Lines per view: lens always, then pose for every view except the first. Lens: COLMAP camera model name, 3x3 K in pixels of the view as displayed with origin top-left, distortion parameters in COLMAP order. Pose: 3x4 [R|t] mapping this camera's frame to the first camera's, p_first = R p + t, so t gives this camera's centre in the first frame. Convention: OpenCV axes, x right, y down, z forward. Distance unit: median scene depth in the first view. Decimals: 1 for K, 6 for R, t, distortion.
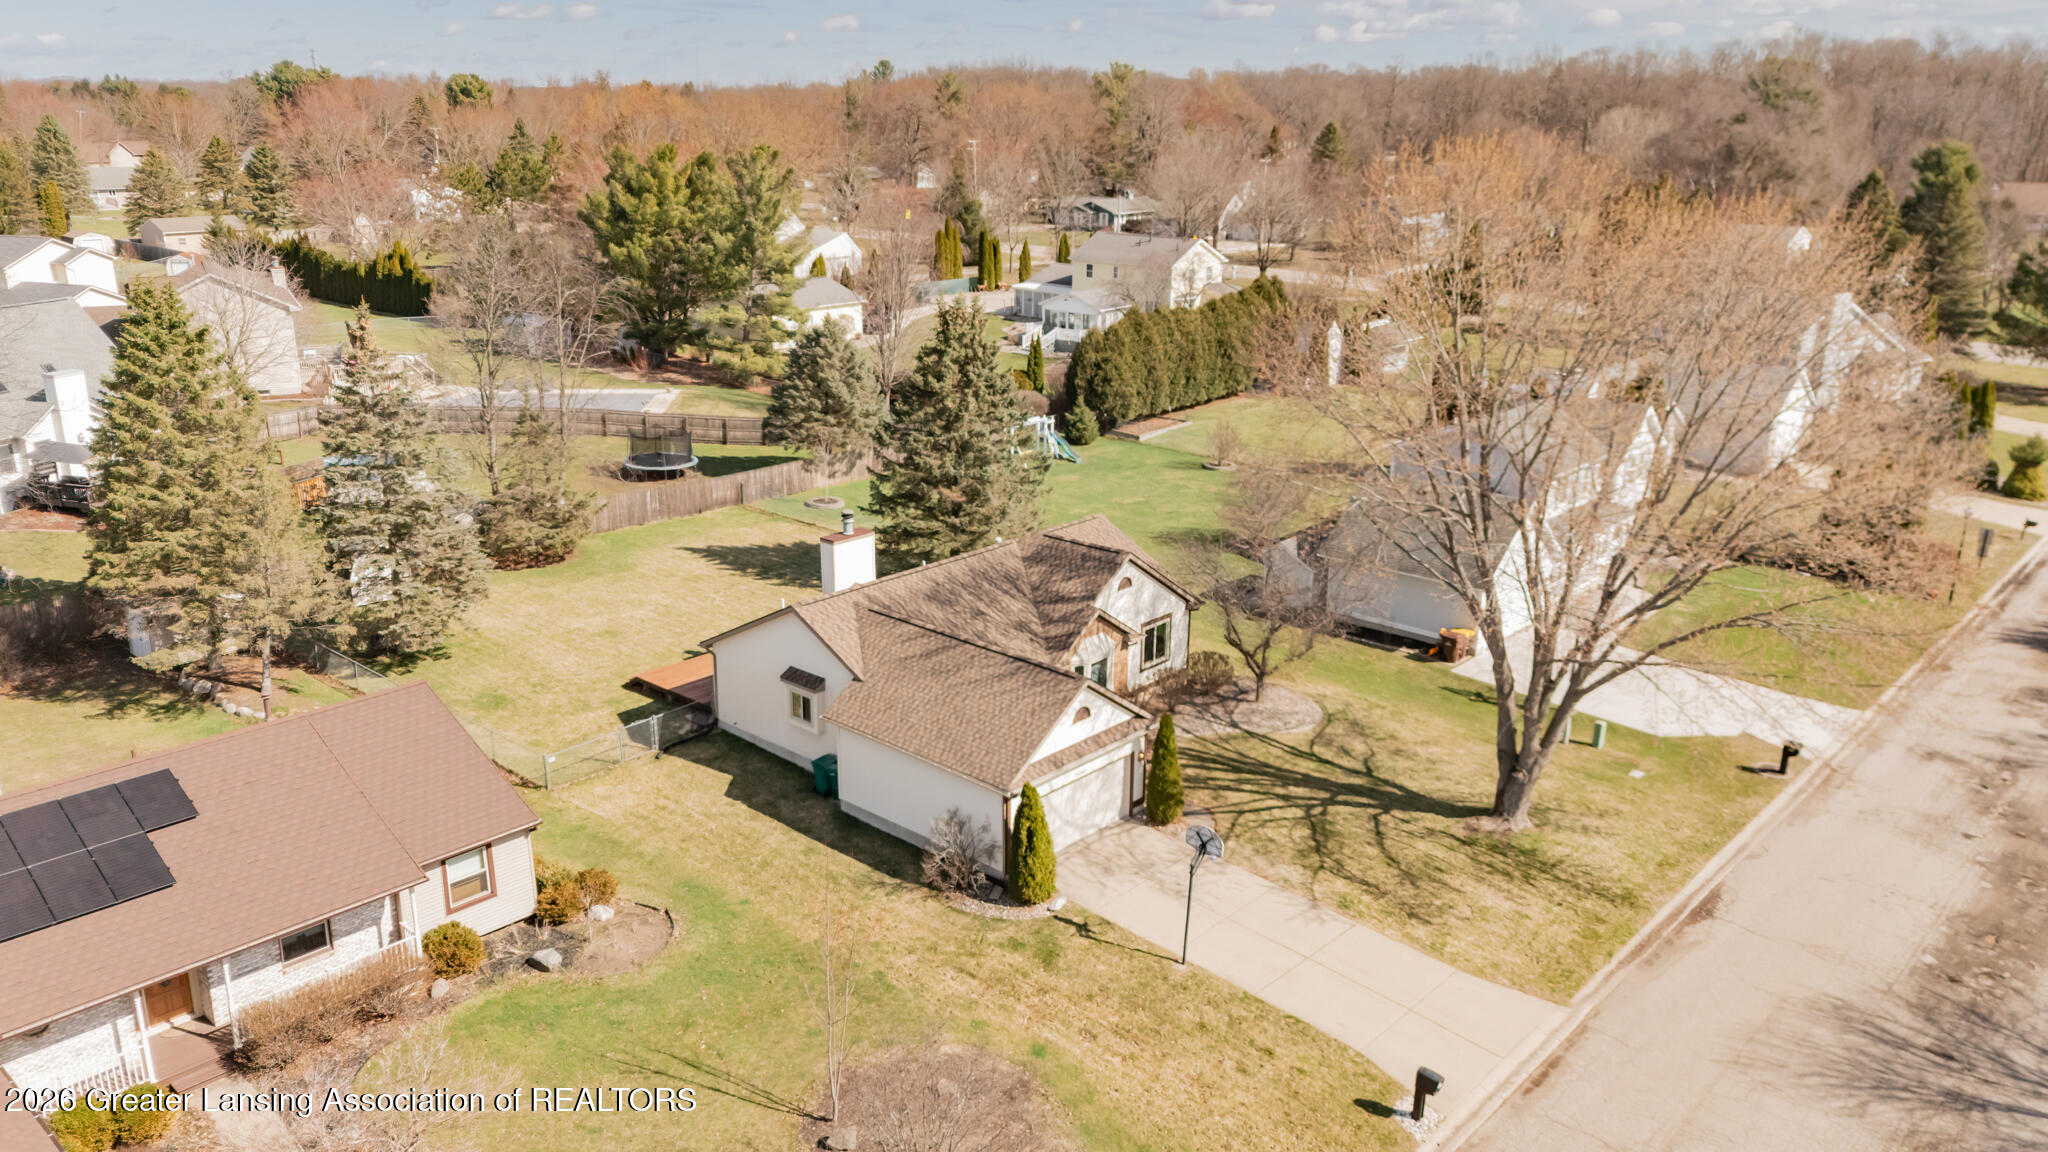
lens RADIAL K [[1617.6, 0, 960.1], [0, 1617.6, 583.3], [0, 0, 1]] dist [0.114665, -0.000297]
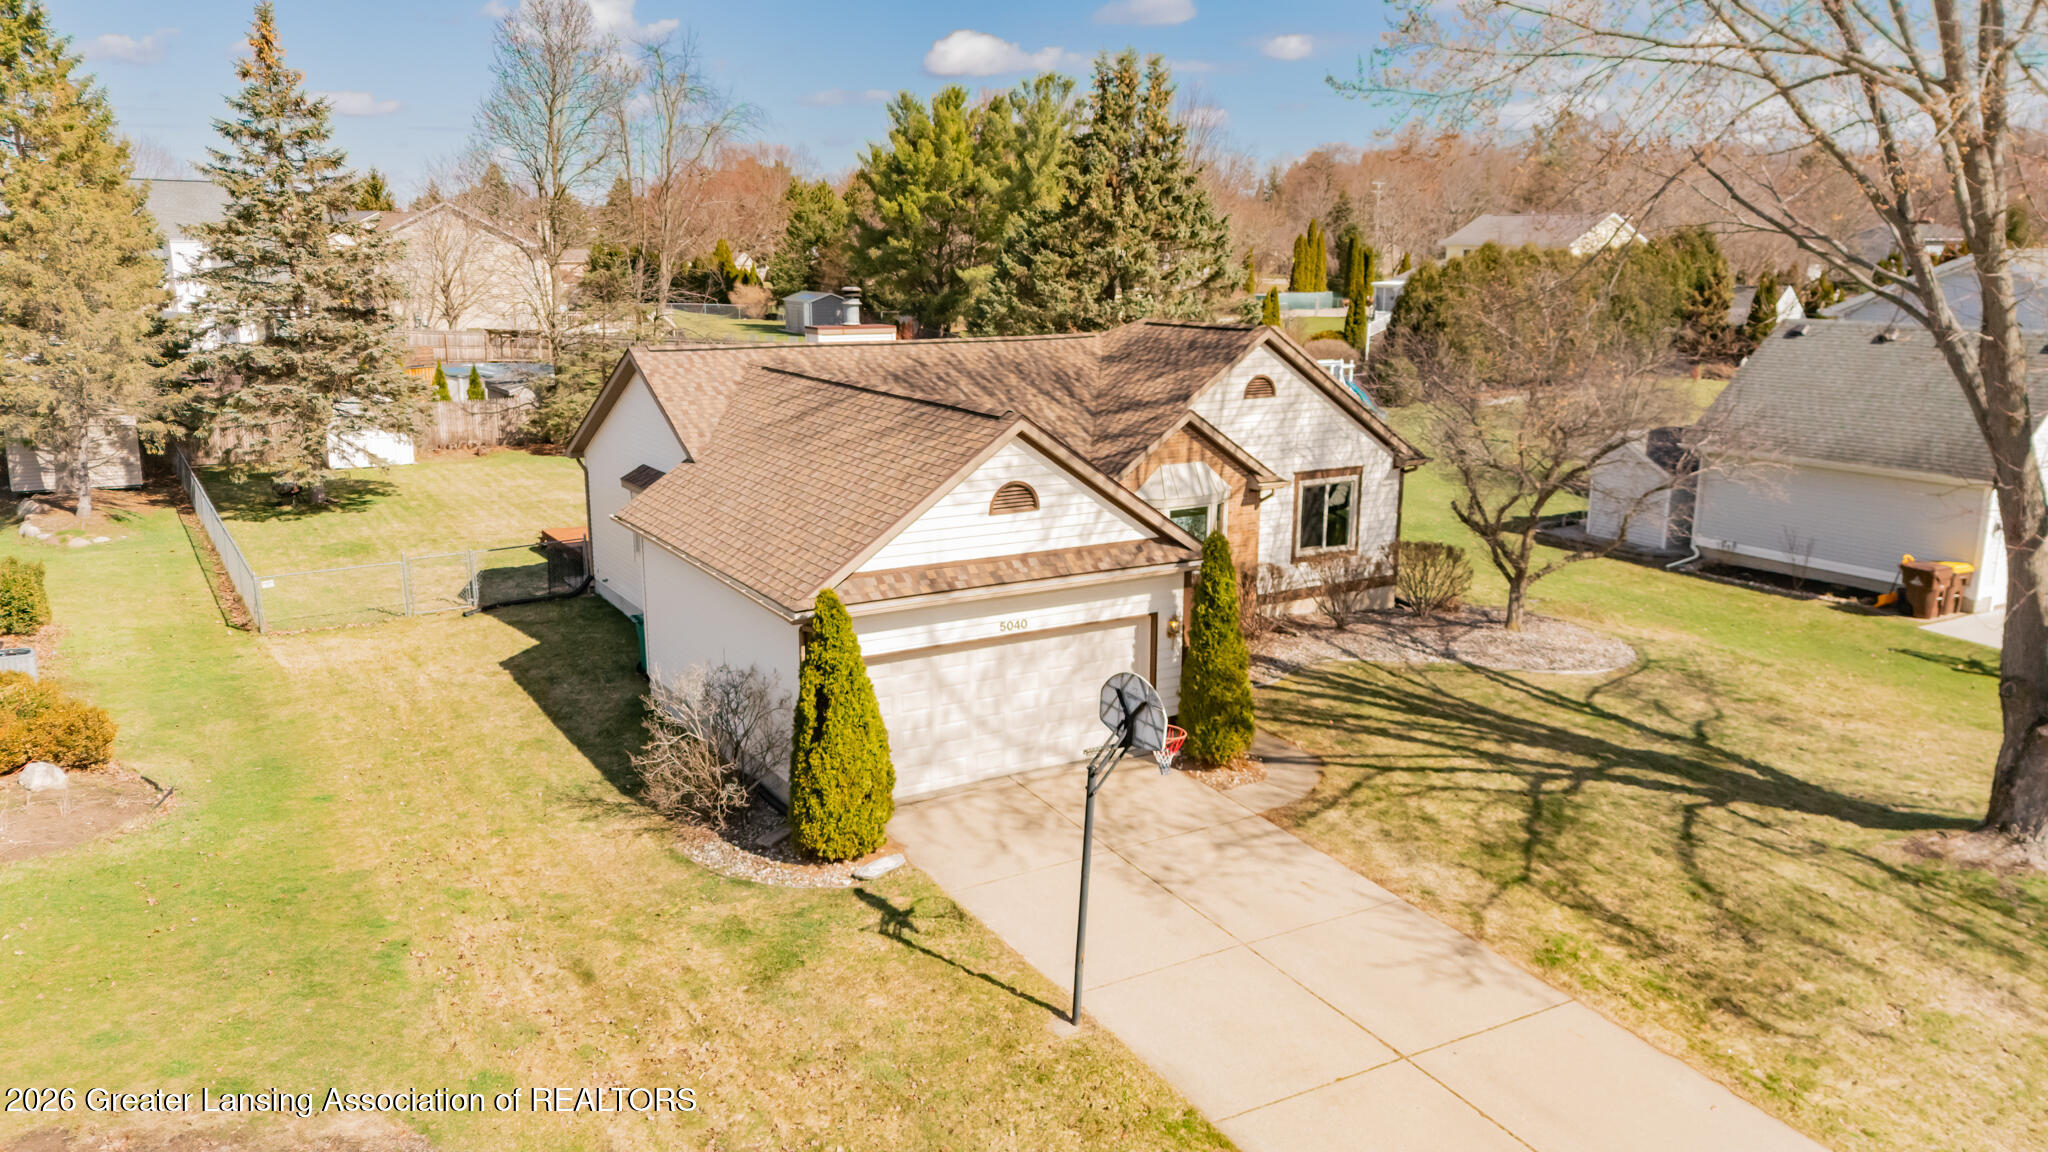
lens RADIAL K [[1549.4, 0, 941.3], [0, 1549.4, 568.4], [0, 0, 1]] dist [0.030020, -0.002369]
pose [[0.953517, 0.063082, -0.294663, 0.174978], [-0.090792, 0.992544, -0.081316, 0.128178], [0.287337, 0.104289, 0.952135, 0.503265]]
